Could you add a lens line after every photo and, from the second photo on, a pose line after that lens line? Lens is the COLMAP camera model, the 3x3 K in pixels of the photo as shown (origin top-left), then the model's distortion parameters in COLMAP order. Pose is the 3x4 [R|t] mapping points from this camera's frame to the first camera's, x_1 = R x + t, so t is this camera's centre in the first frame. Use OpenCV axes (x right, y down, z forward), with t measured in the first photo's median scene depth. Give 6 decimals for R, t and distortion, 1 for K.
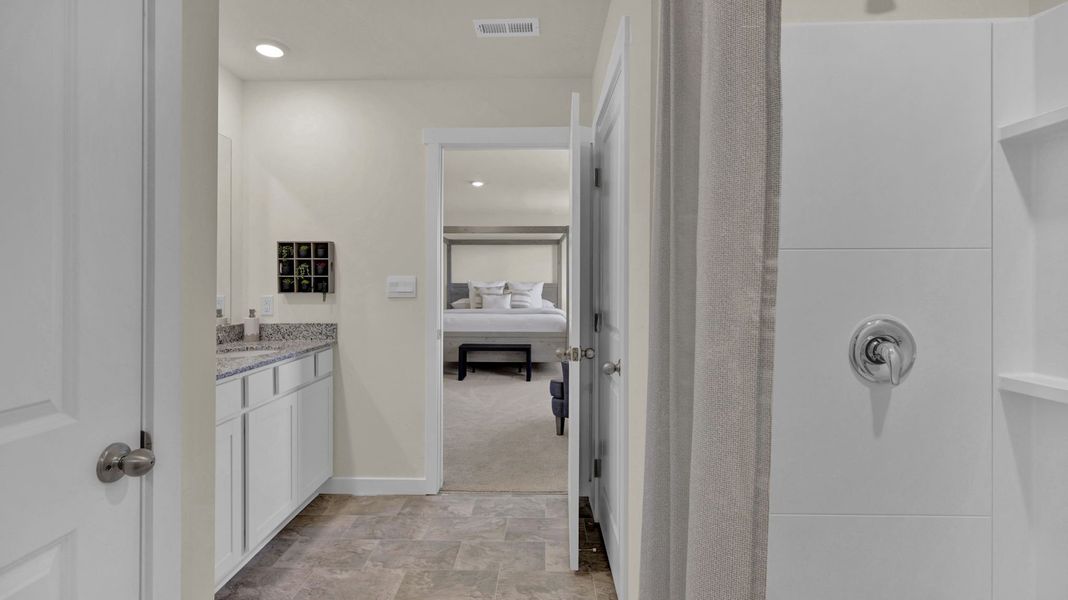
lens RADIAL K [[484.5, 0, 529.8], [0, 484.5, 281.5], [0, 0, 1]] dist [0.001056, 0.000183]
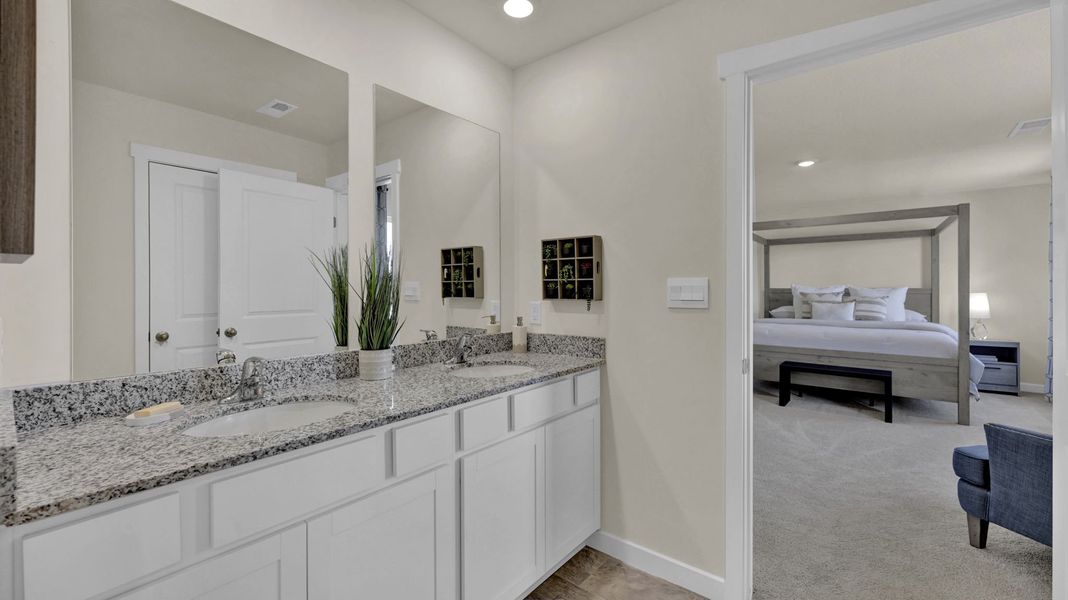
lens RADIAL K [[432.0, 0, 531.2], [0, 432.0, 286.9], [0, 0, 1]] dist [0.000594, 0.000211]
pose [[0.785804, -0.002594, -0.618470, -0.055052], [0.002206, 0.999997, -0.001391, 0.002410], [0.618471, -0.000272, 0.785807, 0.370560]]
